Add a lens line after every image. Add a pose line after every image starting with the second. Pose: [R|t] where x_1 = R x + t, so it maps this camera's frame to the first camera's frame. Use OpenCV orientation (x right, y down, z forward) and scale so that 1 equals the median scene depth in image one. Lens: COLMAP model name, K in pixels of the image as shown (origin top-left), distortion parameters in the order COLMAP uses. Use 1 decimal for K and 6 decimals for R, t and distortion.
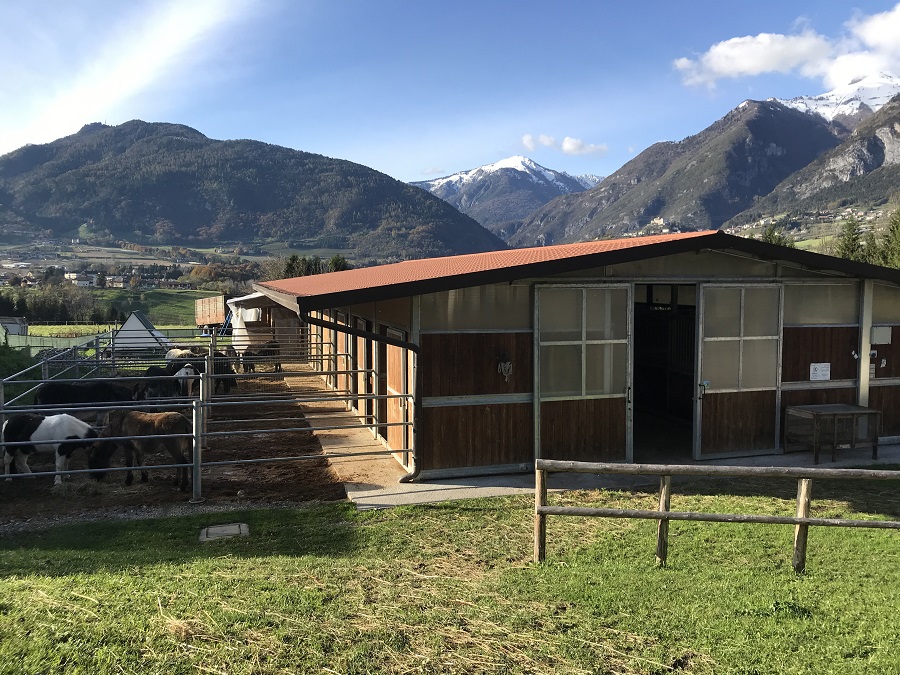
lens RADIAL K [[738.7, 0, 450.0], [0, 738.7, 337.5], [0, 0, 1]] dist [0.029681, 0.011621]
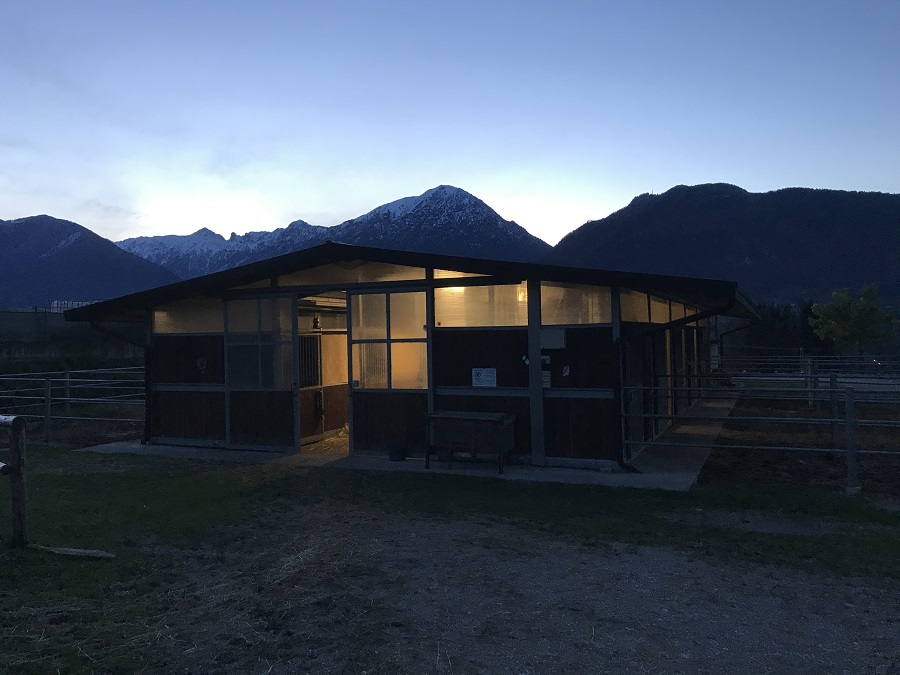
lens RADIAL K [[738.7, 0, 450.0], [0, 738.7, 337.5], [0, 0, 1]] dist [0.029681, 0.011621]
pose [[0.764609, -0.014498, -0.644331, 1.065235], [-0.033760, 0.997473, -0.062507, 0.055480], [0.643609, 0.069546, 0.762188, 0.262581]]
